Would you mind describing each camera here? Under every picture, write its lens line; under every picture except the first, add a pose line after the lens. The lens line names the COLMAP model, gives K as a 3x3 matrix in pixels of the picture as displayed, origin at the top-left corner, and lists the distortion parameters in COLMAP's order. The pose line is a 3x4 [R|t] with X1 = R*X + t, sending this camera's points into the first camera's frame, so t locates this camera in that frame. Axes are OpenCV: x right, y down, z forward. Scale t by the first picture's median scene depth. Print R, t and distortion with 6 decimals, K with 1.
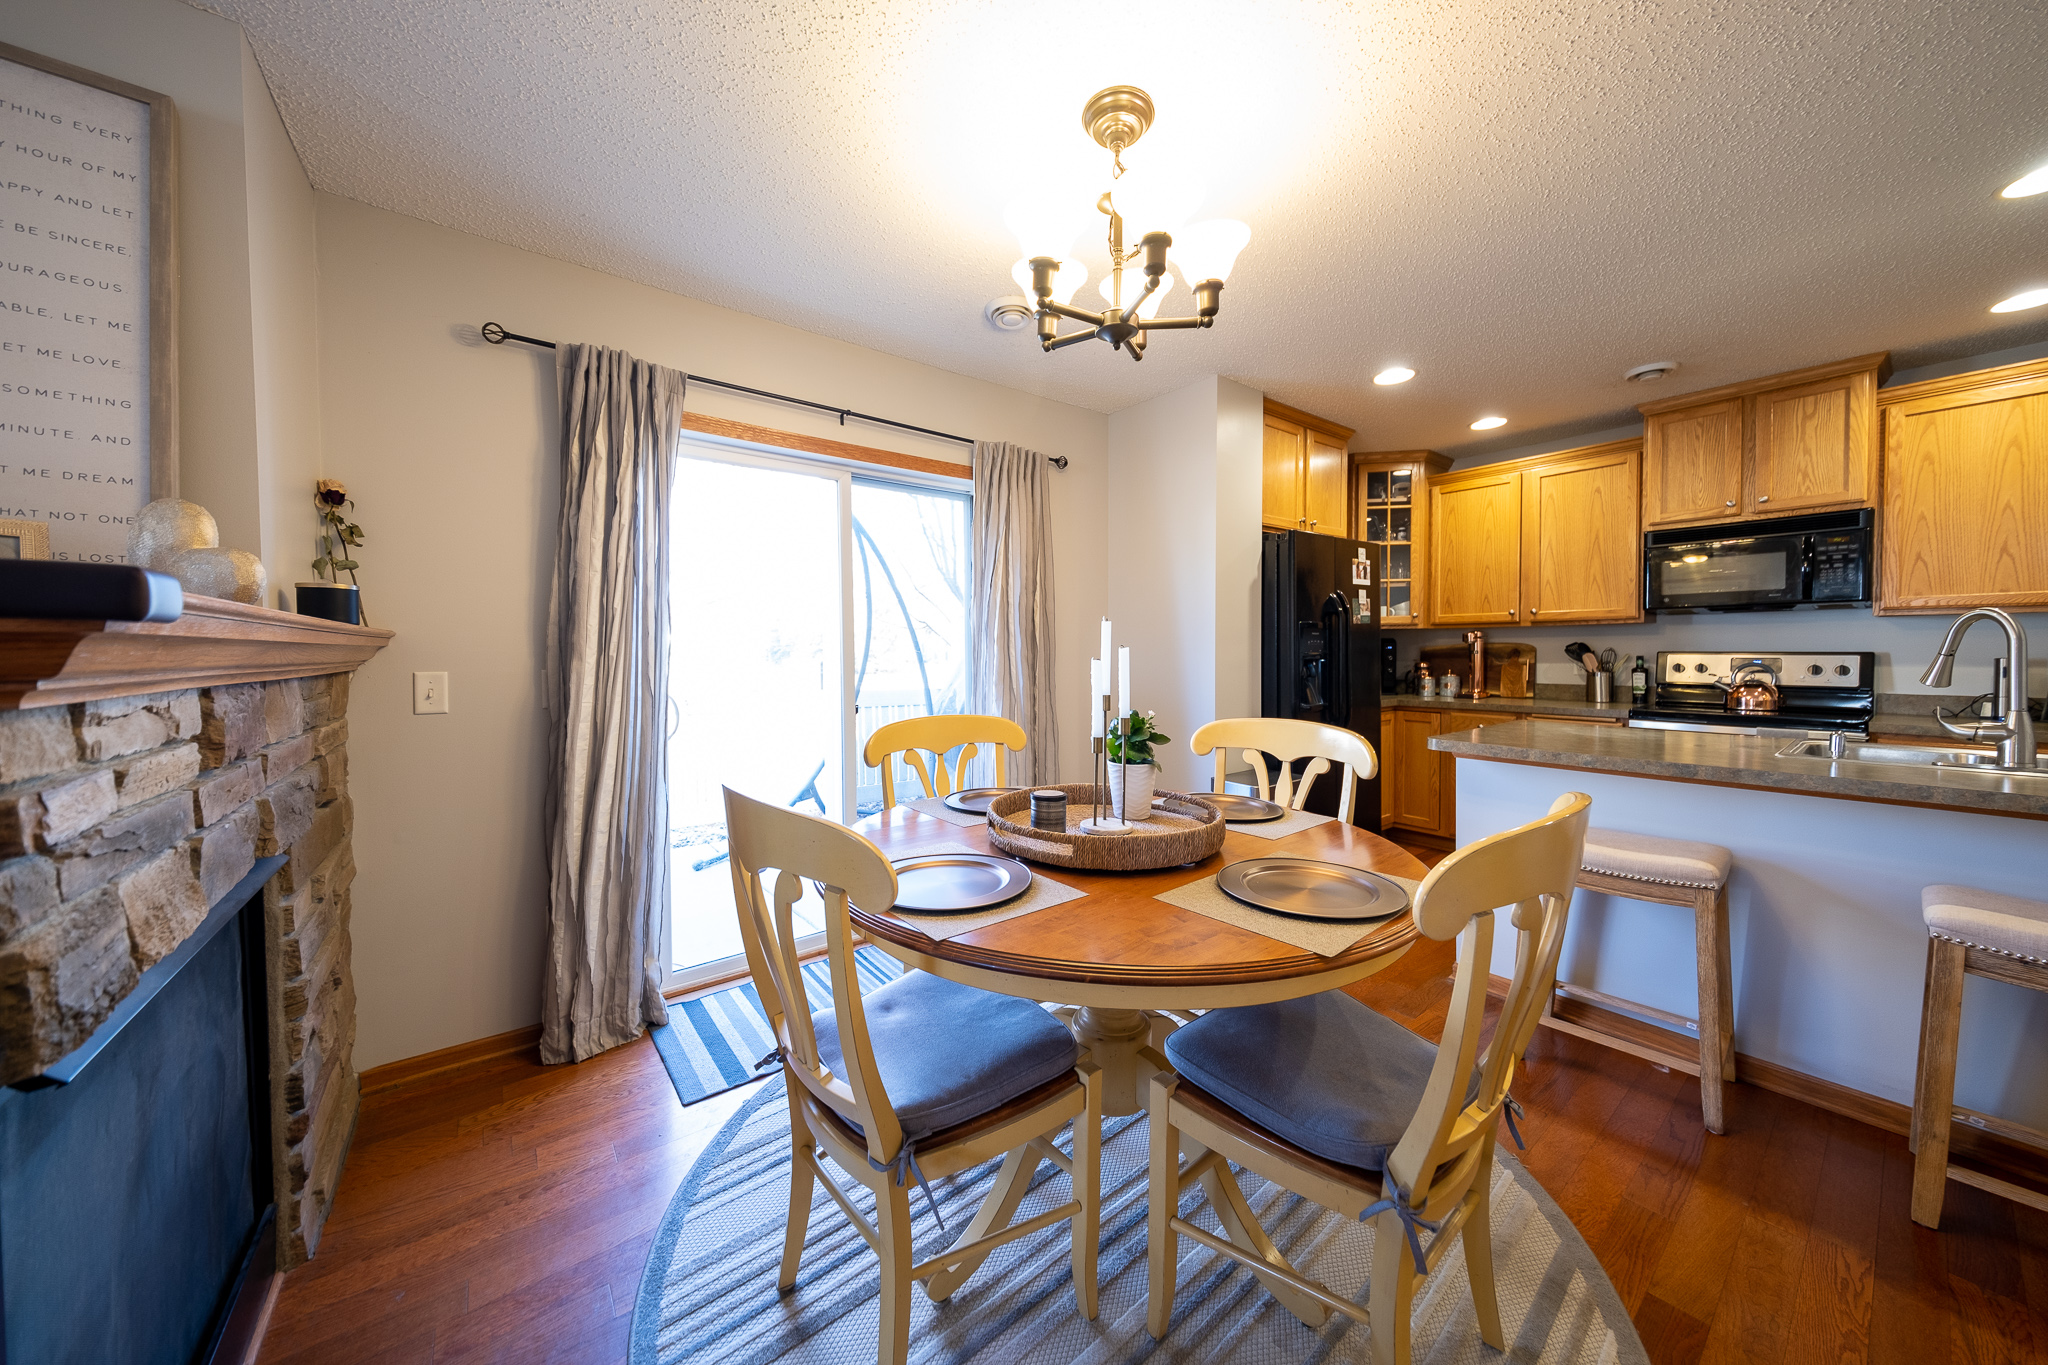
lens RADIAL K [[676.2, 0, 1008.9], [0, 676.2, 678.5], [0, 0, 1]] dist [-0.001012, -0.000021]
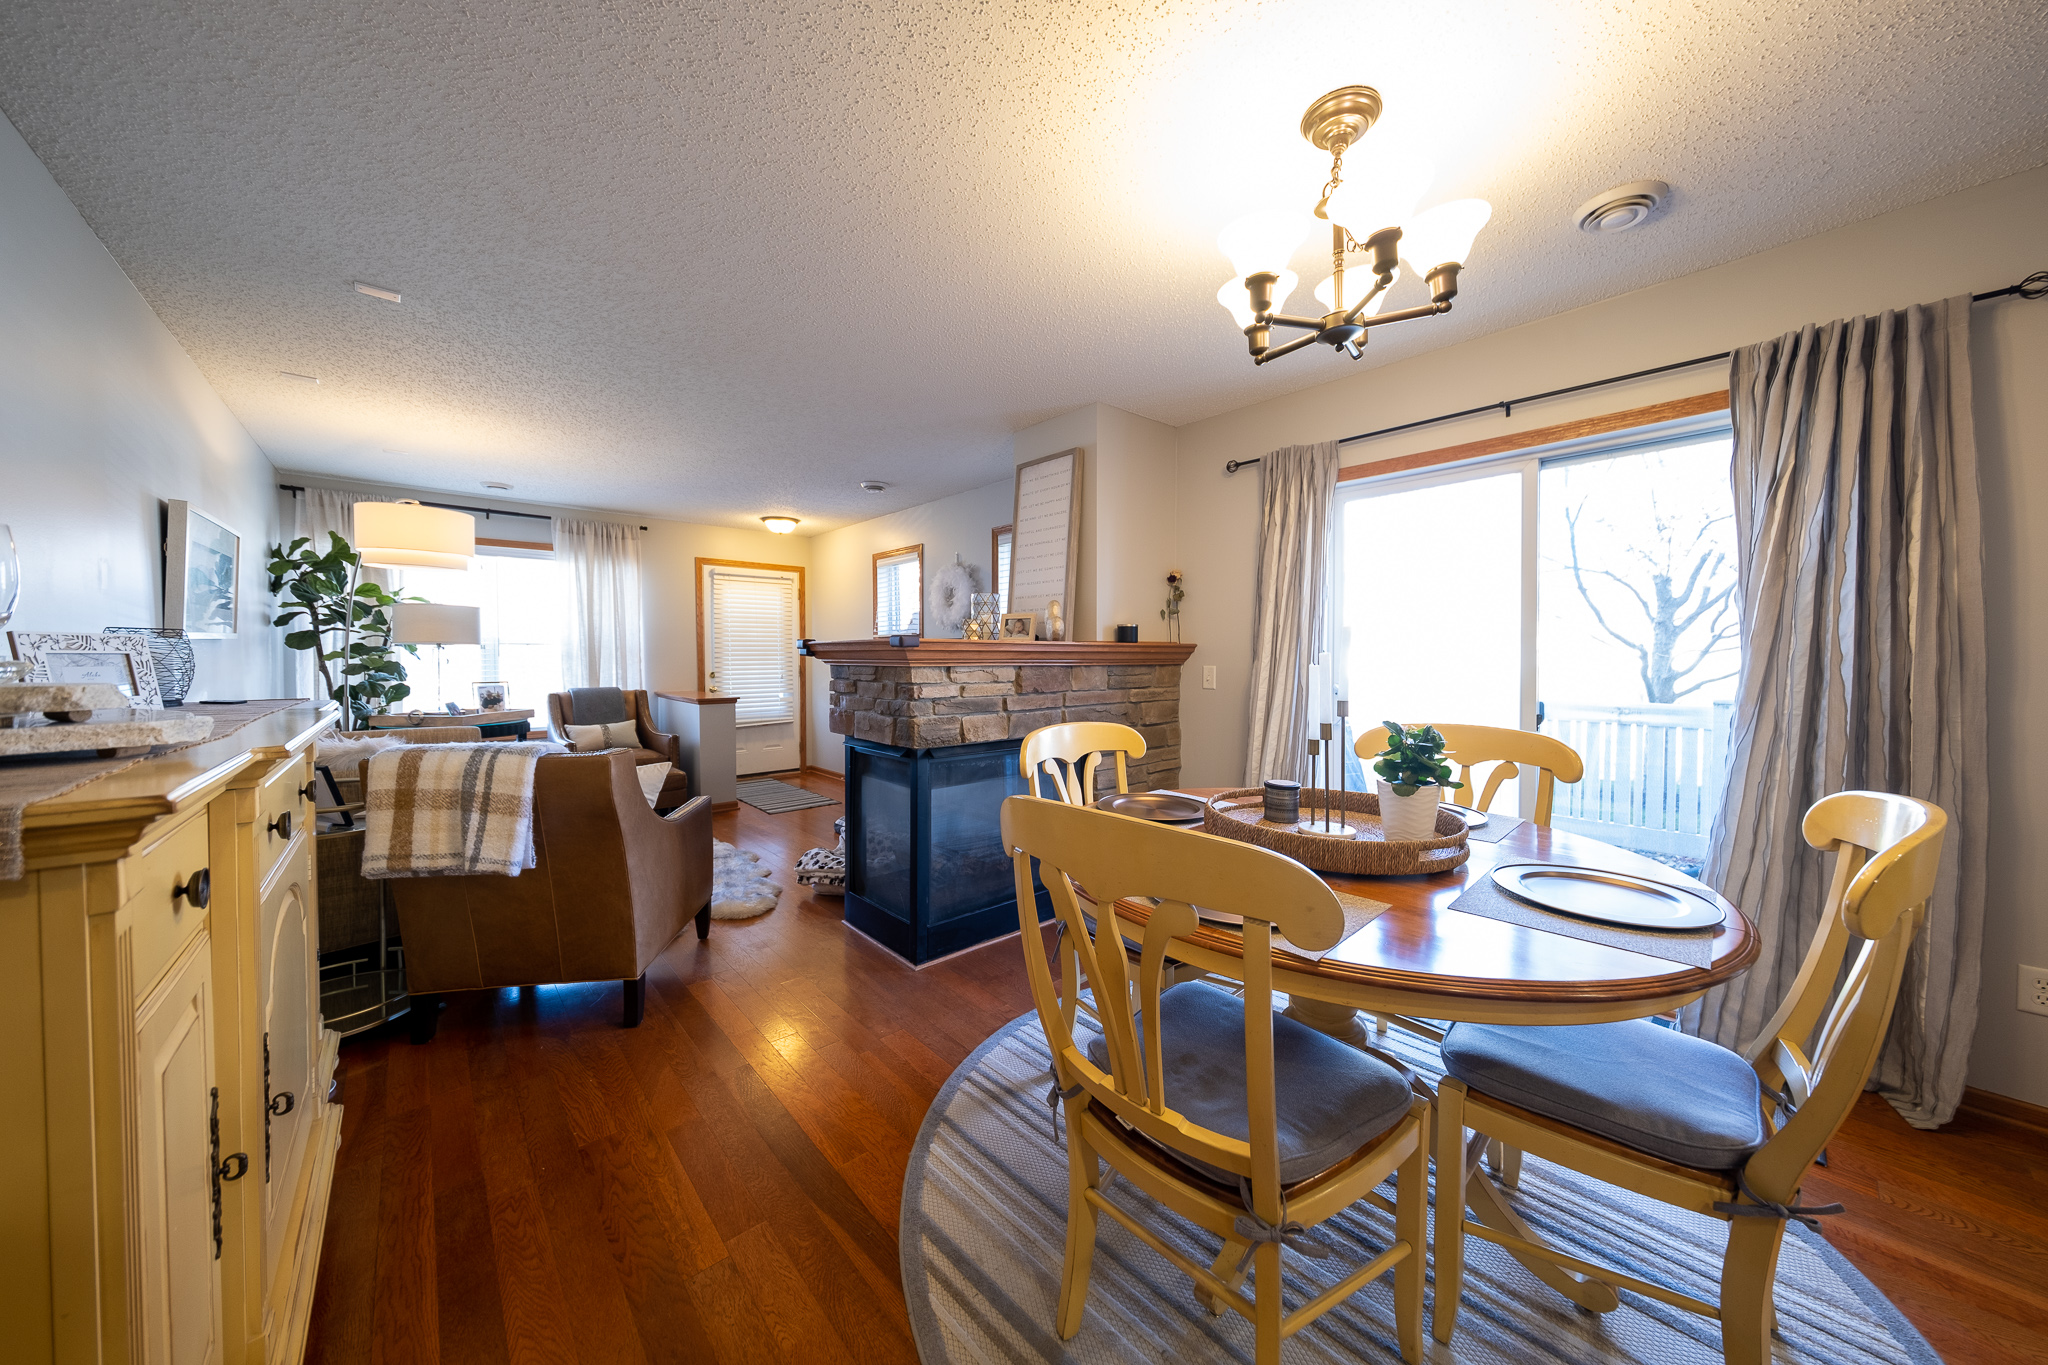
lens RADIAL K [[676.2, 0, 1032.1], [0, 676.2, 674.6], [0, 0, 1]] dist [-0.001012, -0.000021]
pose [[0.084798, 0.034079, -0.995815, 0.610501], [-0.041471, 0.998670, 0.030646, -0.015988], [0.995535, 0.038698, 0.086099, 0.256473]]
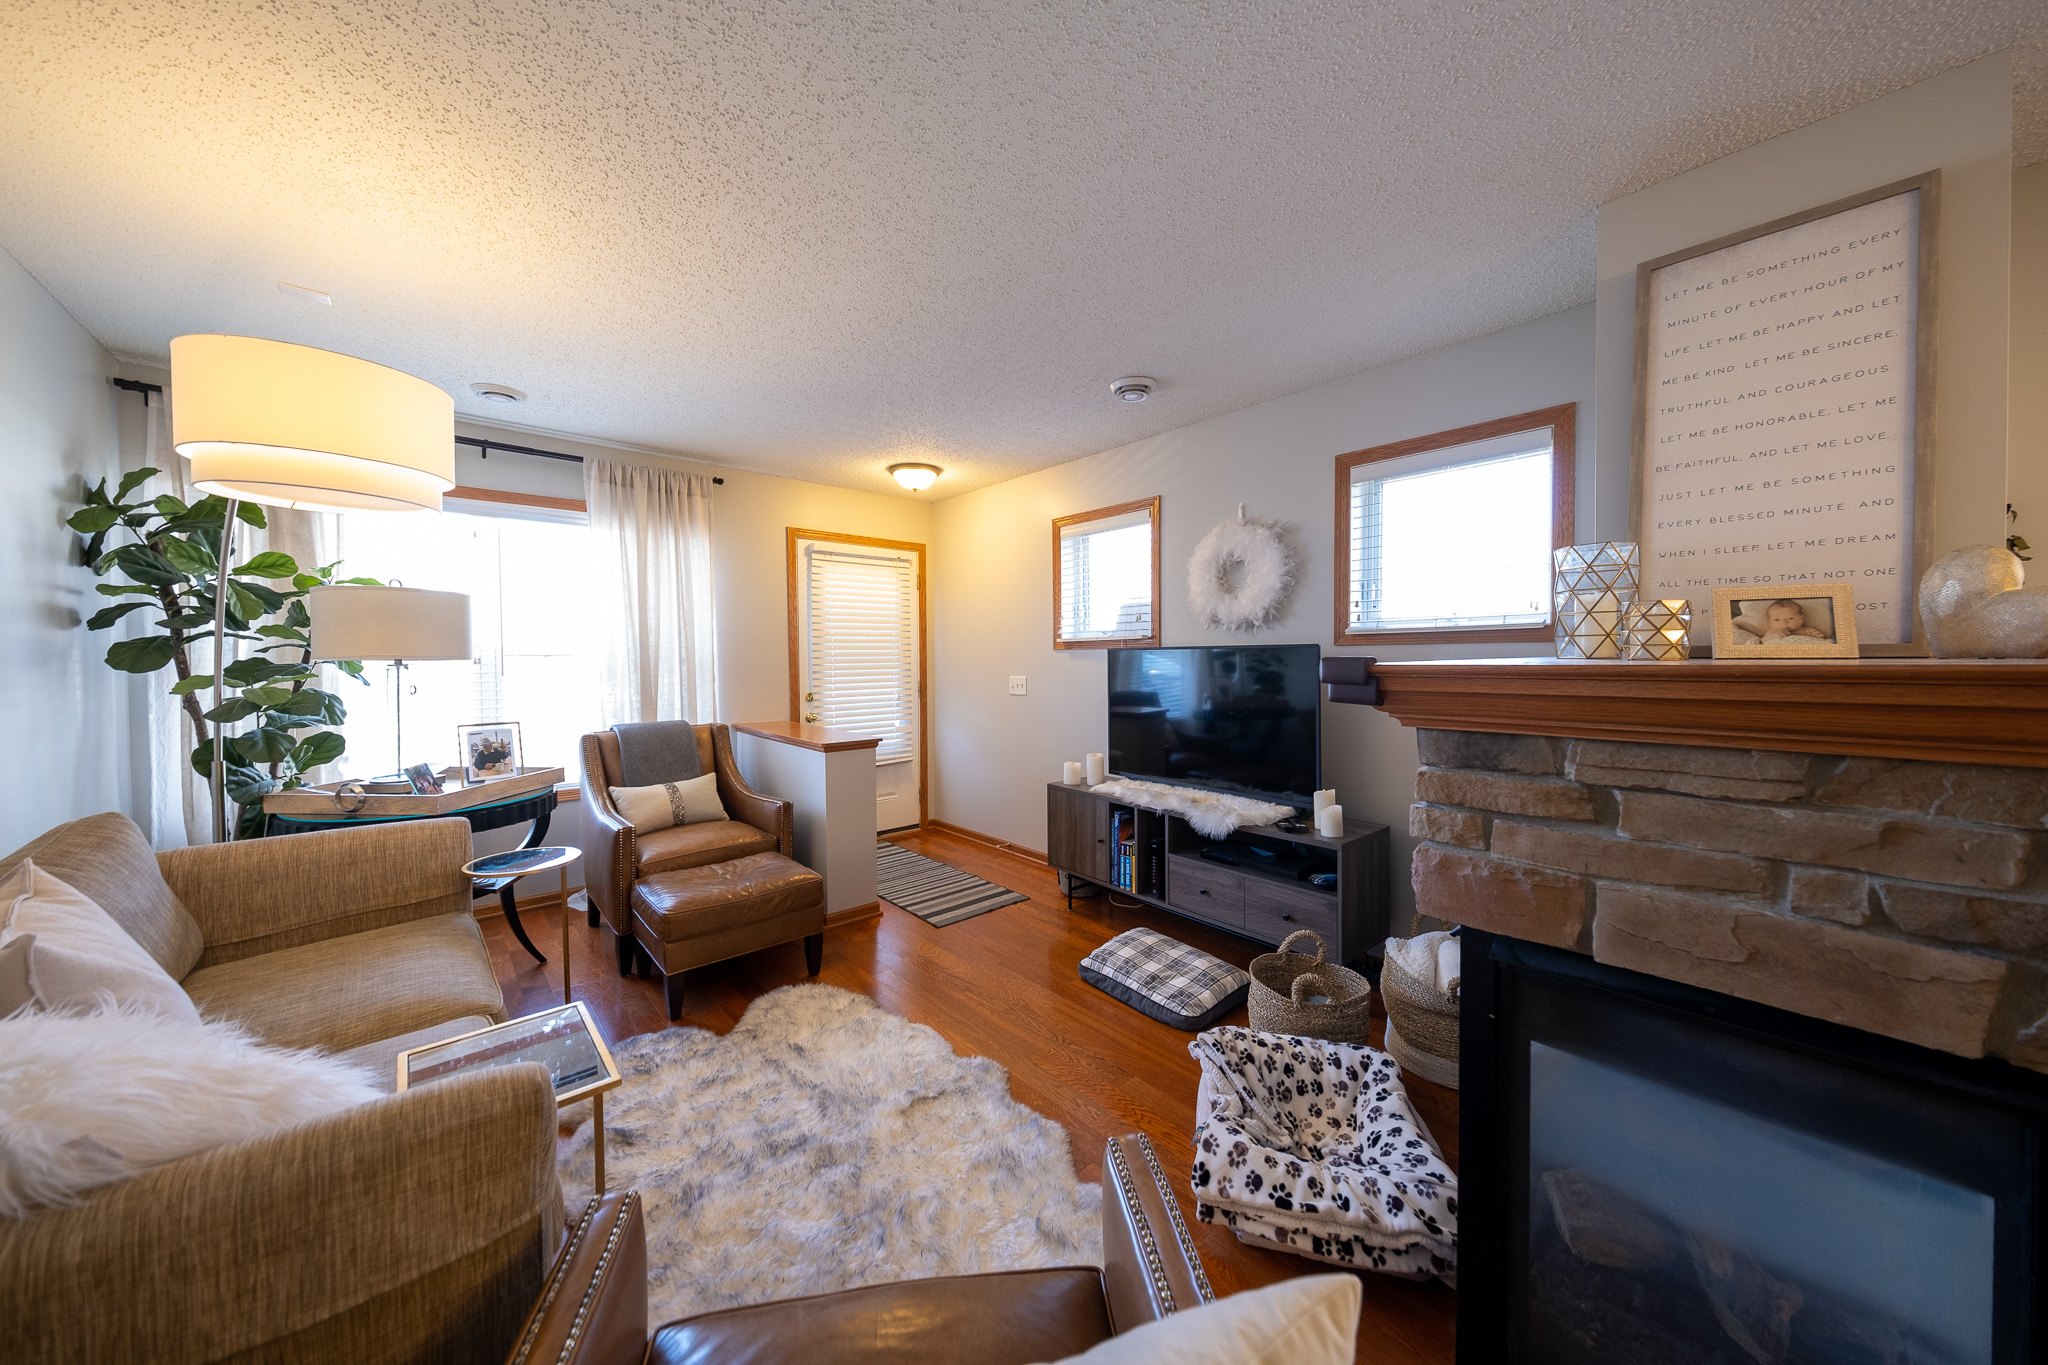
lens RADIAL K [[676.2, 0, 1026.7], [0, 676.2, 674.5], [0, 0, 1]] dist [-0.001012, -0.000021]
pose [[0.076926, 0.031075, -0.996552, -0.115978], [-0.035924, 0.998952, 0.028376, -0.016826], [0.996389, 0.033618, 0.077962, -0.224105]]
